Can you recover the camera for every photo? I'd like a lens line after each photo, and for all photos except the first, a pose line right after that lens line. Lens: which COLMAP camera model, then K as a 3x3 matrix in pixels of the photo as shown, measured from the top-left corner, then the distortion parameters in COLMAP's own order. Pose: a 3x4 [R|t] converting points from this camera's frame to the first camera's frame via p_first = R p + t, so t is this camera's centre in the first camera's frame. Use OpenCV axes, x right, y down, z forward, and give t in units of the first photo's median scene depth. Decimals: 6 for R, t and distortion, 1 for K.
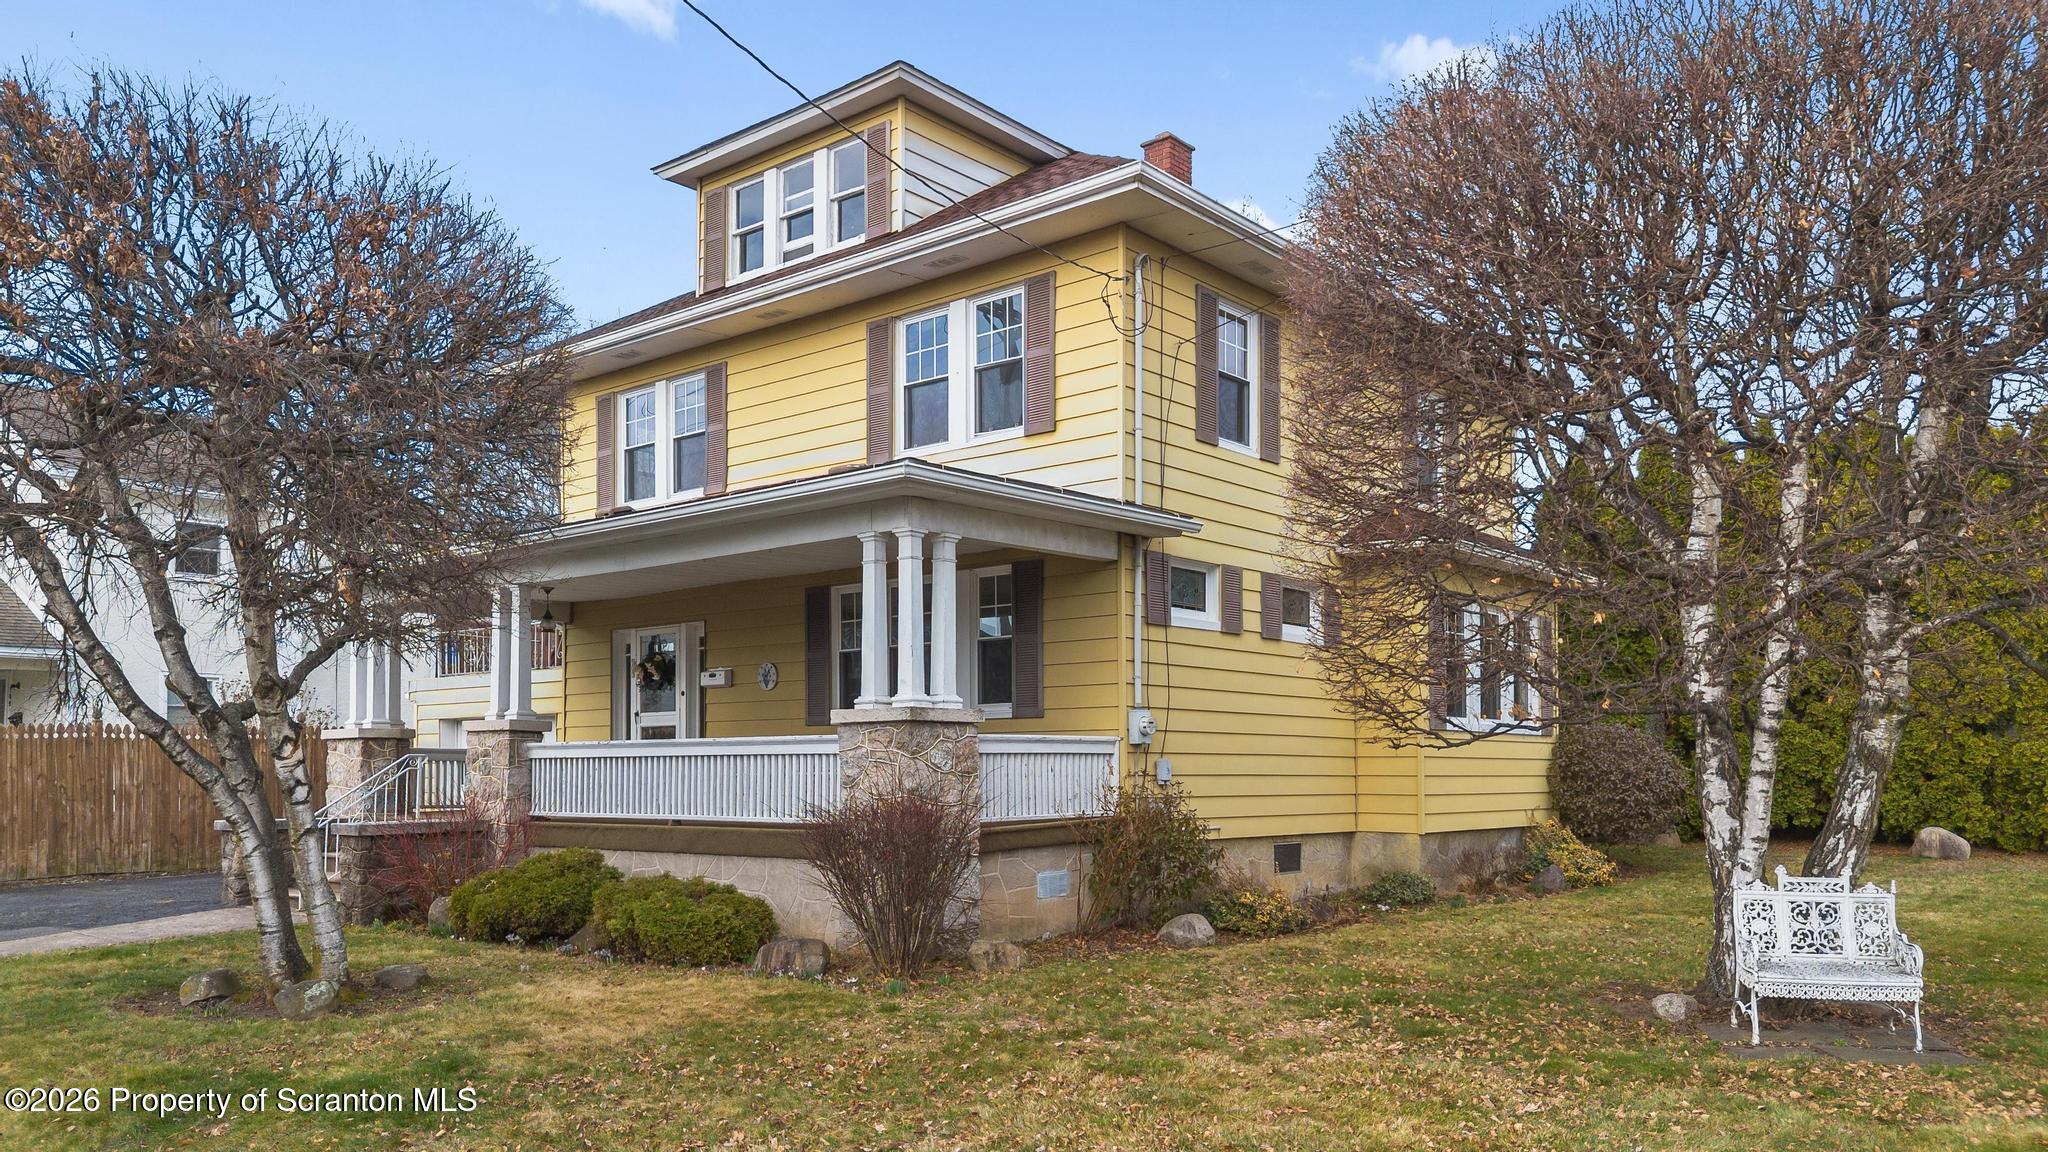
lens RADIAL K [[1568.2, 0, 984.1], [0, 1568.2, 693.6], [0, 0, 1]] dist [0.063006, -0.003435]
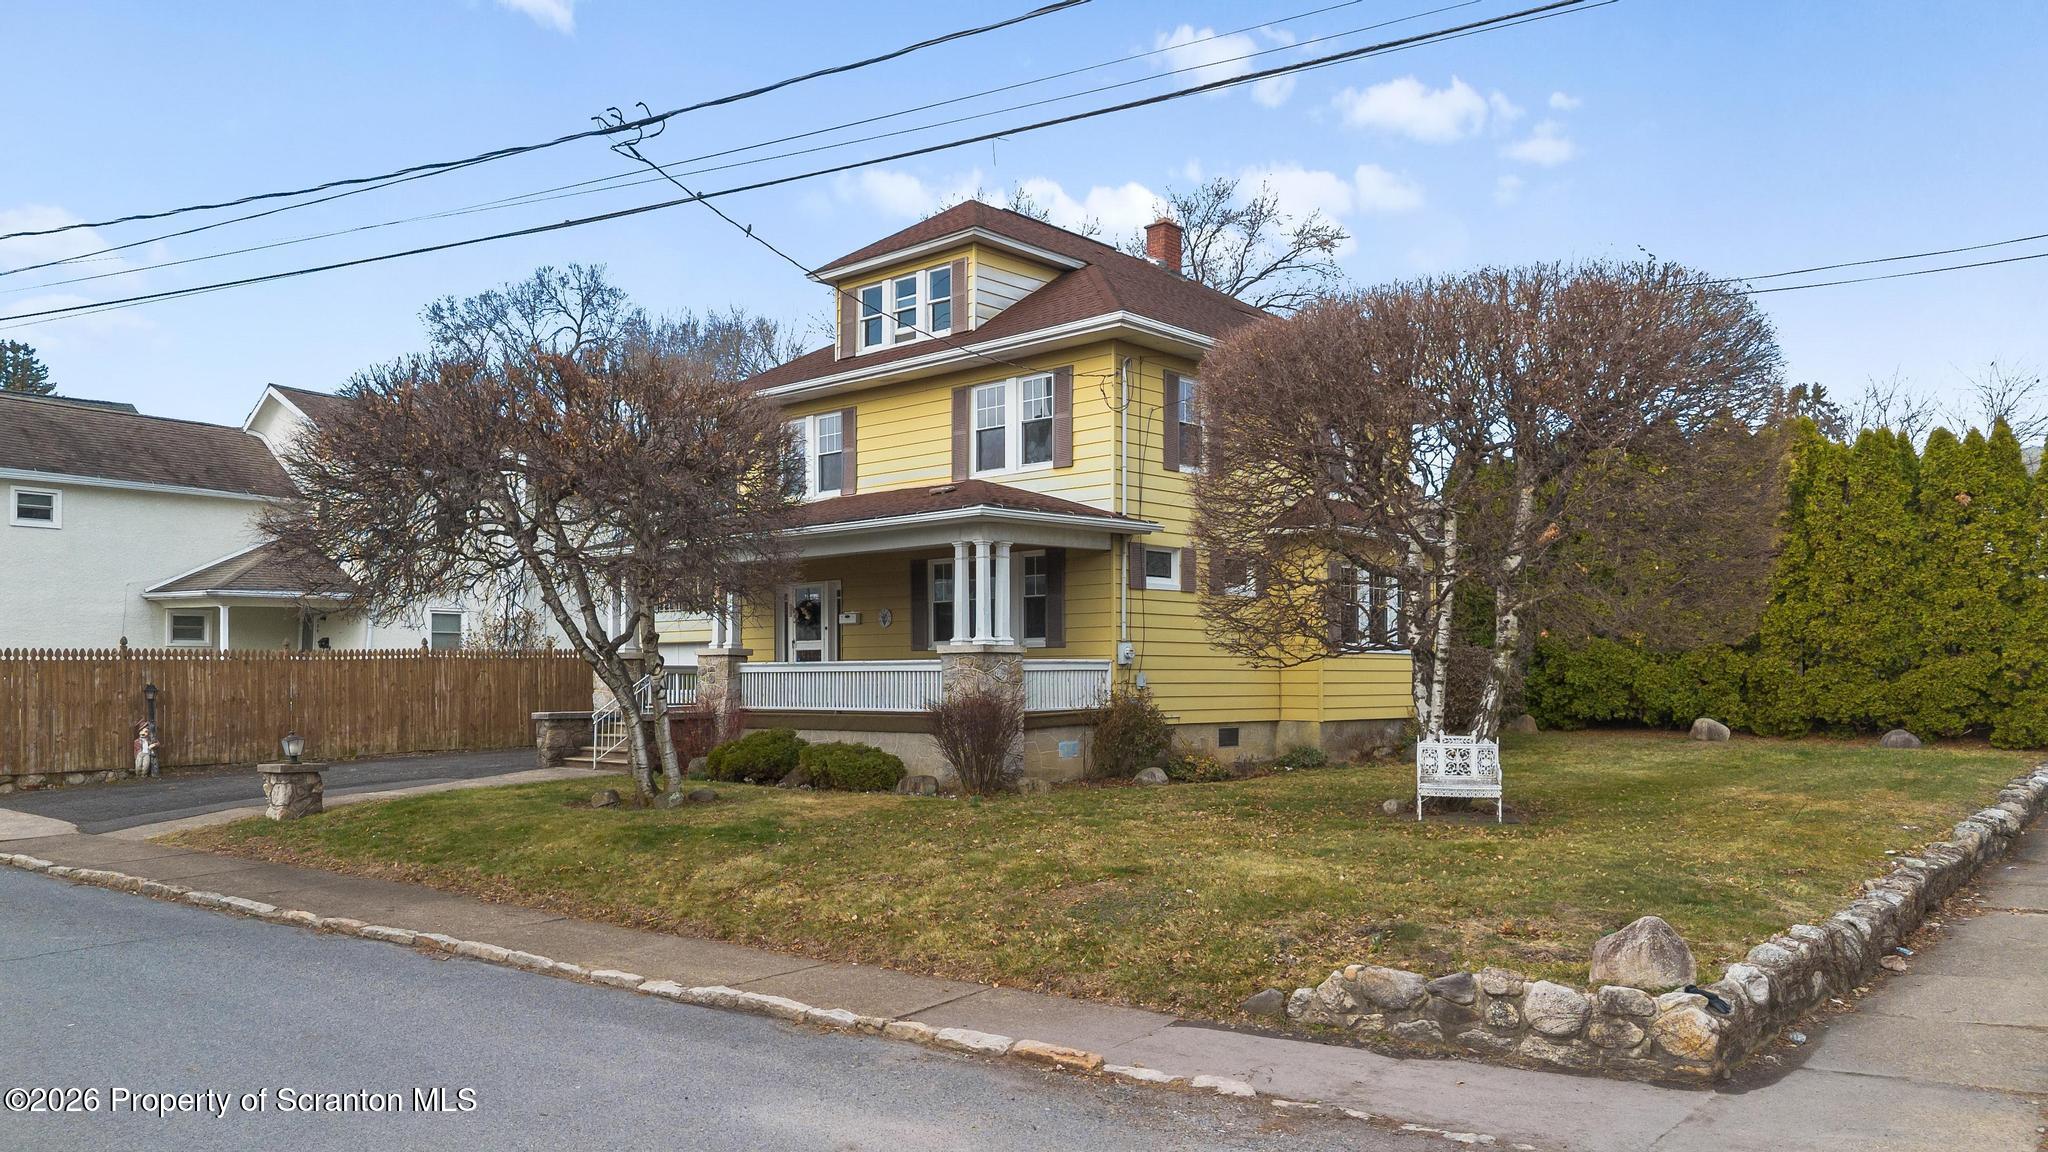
lens RADIAL K [[1518.0, 0, 1035.6], [0, 1518.0, 618.8], [0, 0, 1]] dist [0.044266, -0.004390]
pose [[0.999993, -0.001619, -0.003312, 0.012422], [0.001652, 0.999947, 0.010166, -0.028168], [0.003296, -0.010171, 0.999943, -0.521278]]
